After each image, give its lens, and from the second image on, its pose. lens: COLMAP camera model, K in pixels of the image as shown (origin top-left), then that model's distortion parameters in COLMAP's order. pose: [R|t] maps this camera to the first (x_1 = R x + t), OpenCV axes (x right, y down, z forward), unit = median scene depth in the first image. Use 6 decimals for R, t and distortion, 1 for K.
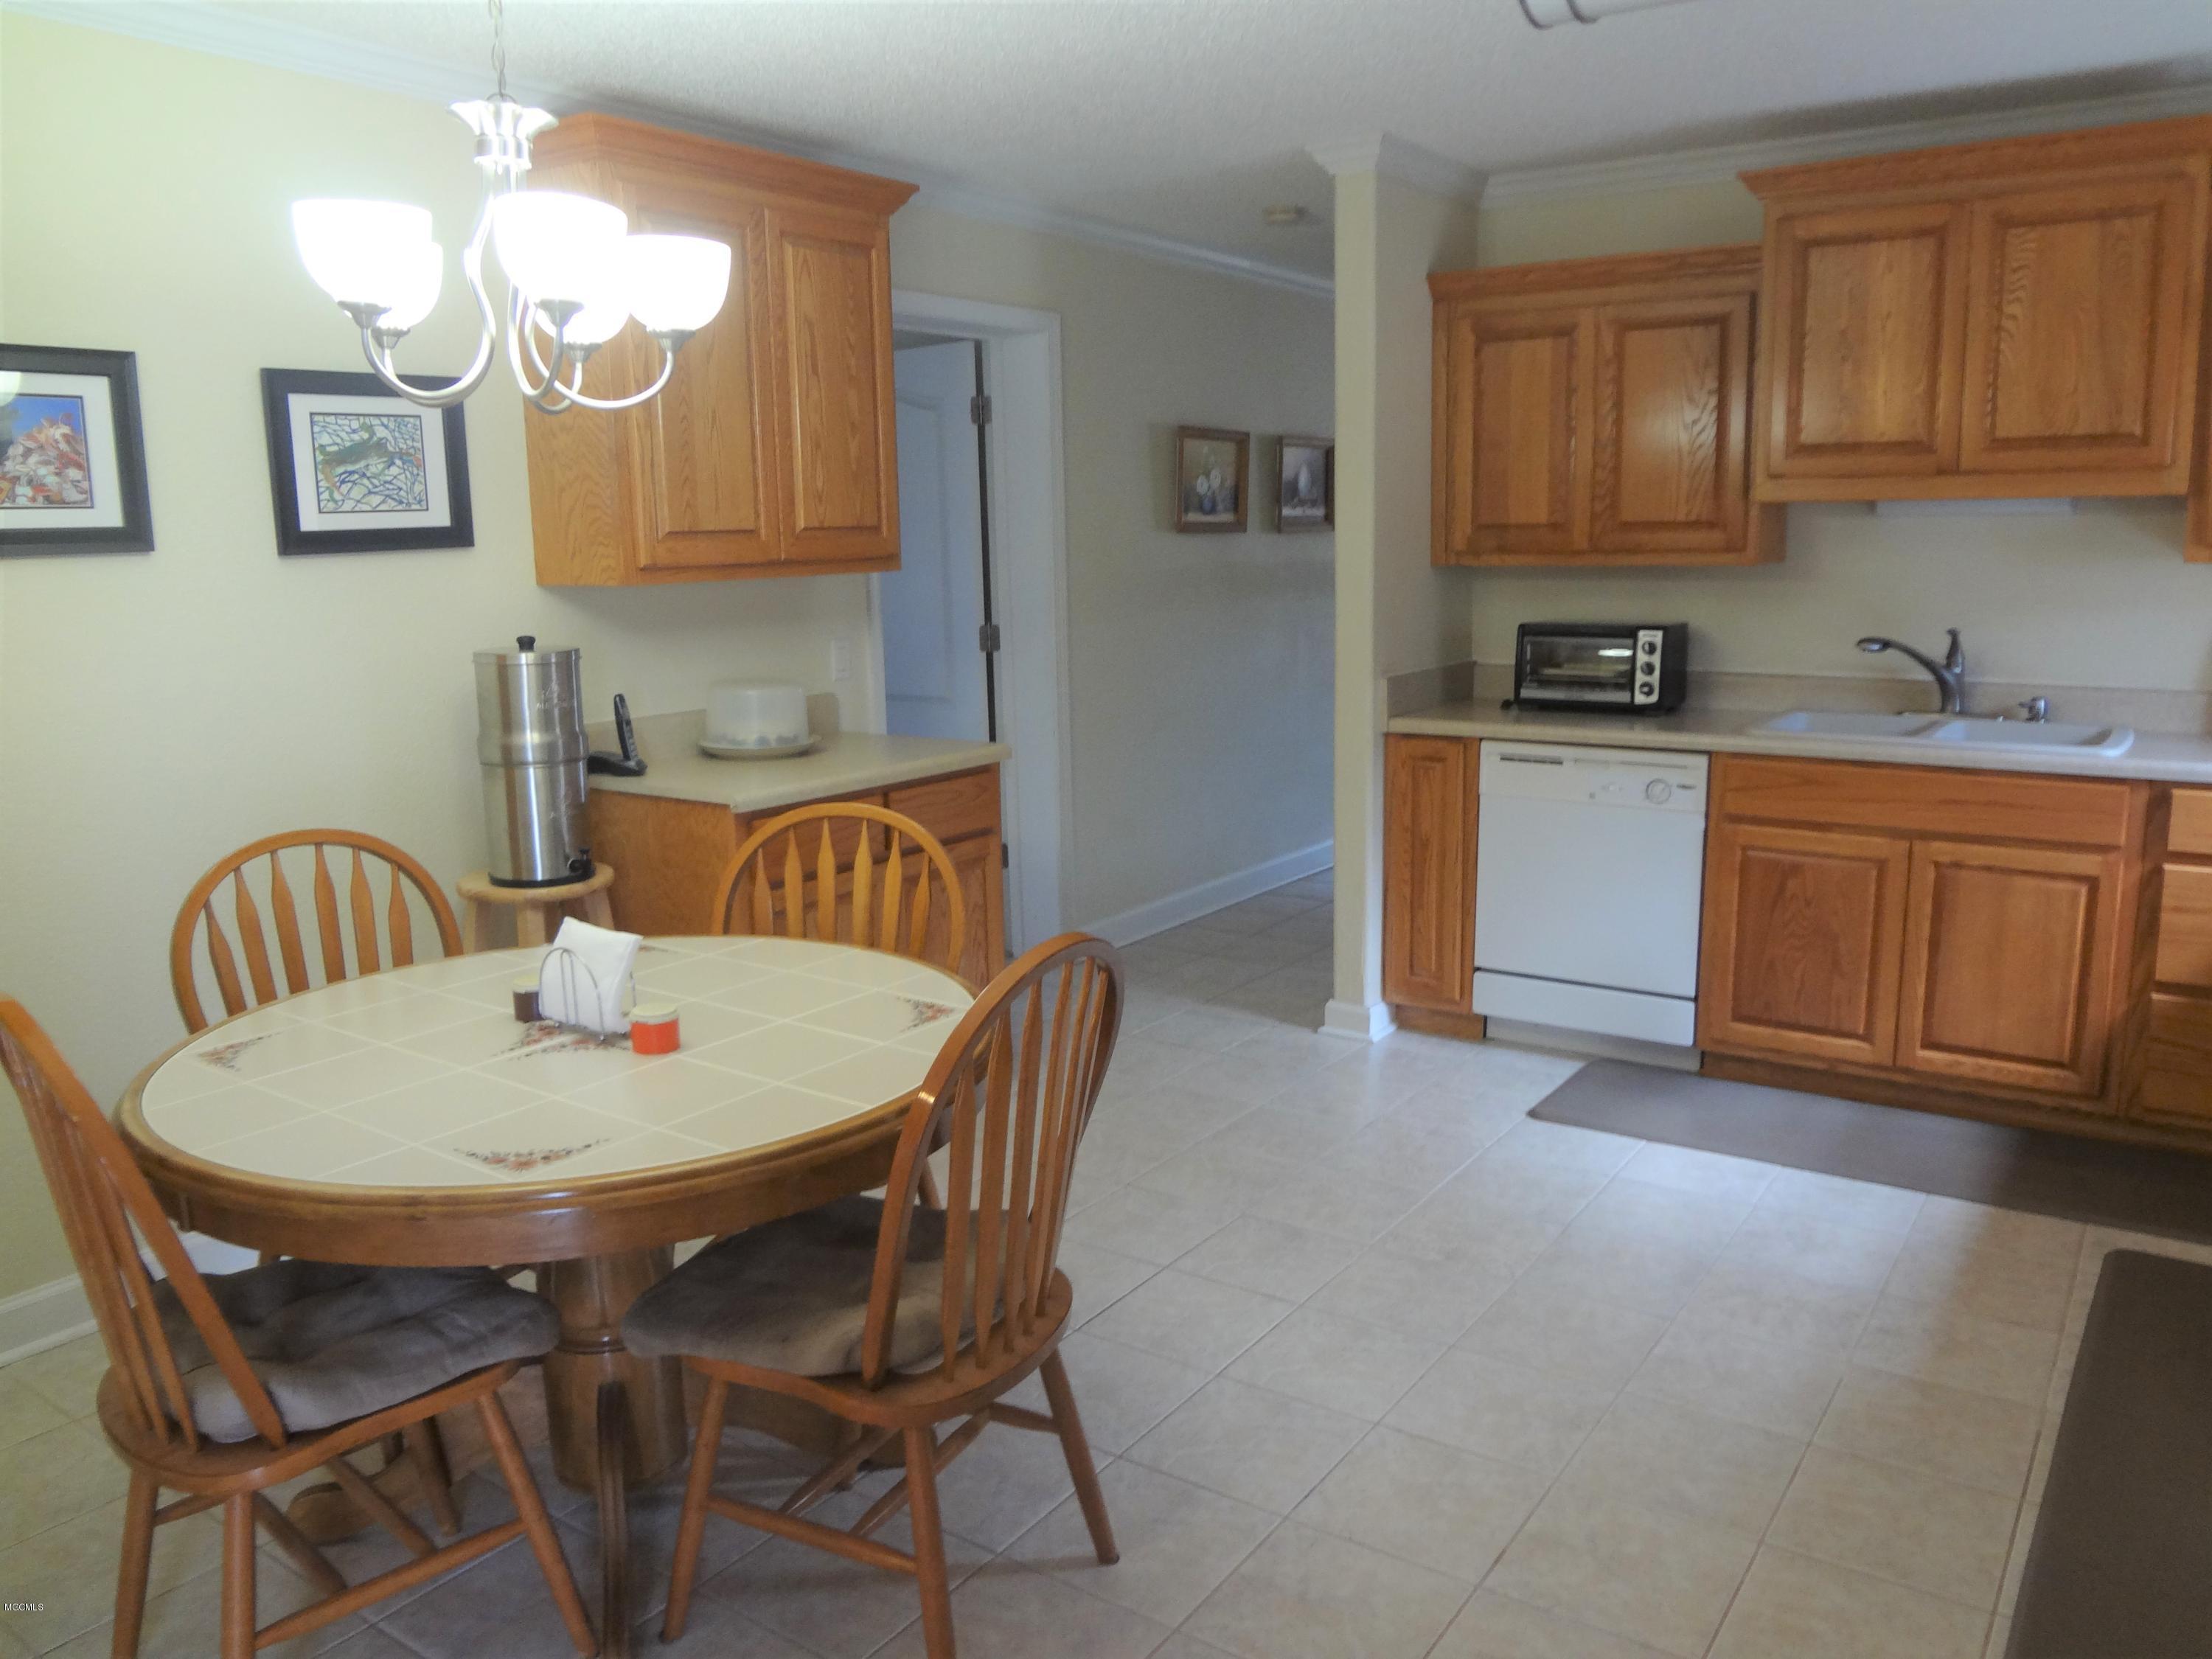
lens RADIAL K [[1647.0, 0, 1106.0], [0, 1647.0, 826.3], [0, 0, 1]] dist [-0.044943, -0.001008]
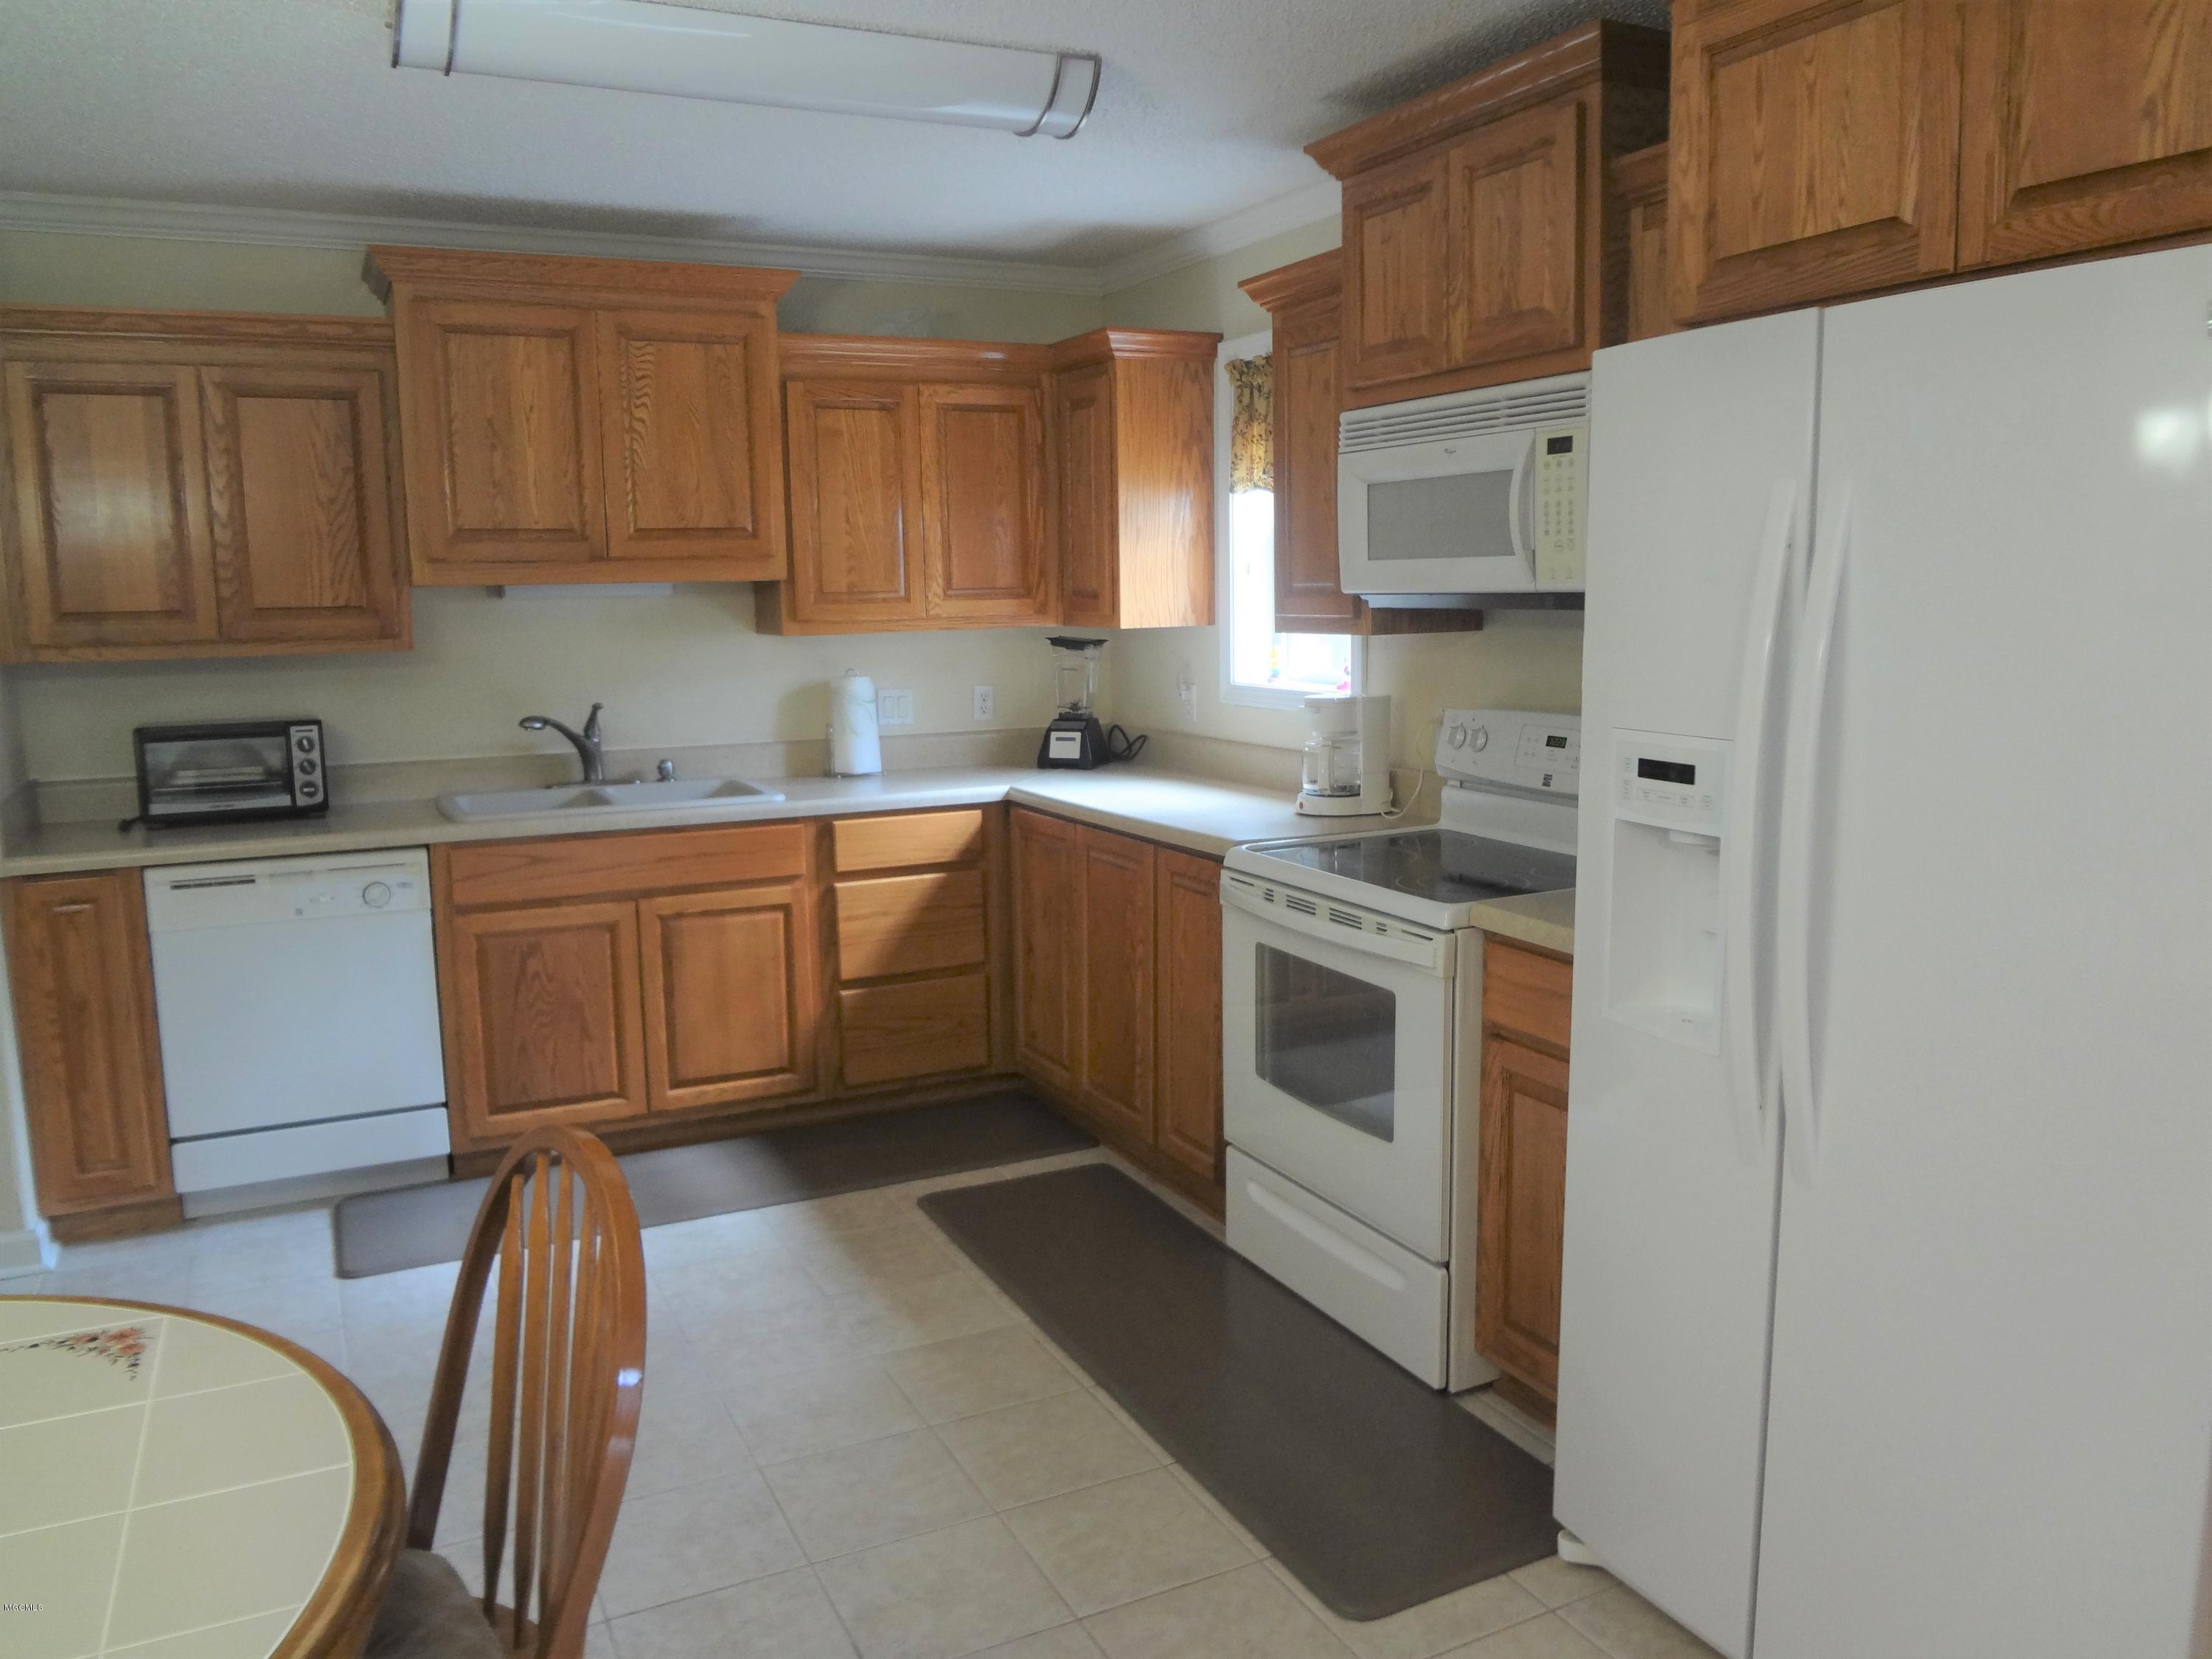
lens RADIAL K [[1647.0, 0, 1105.3], [0, 1647.0, 829.7], [0, 0, 1]] dist [-0.044943, -0.001008]
pose [[0.479007, -0.115442, 0.870187, -0.288654], [0.159811, 0.986216, 0.042864, -0.033842], [-0.863141, 0.118534, 0.490853, 0.199999]]
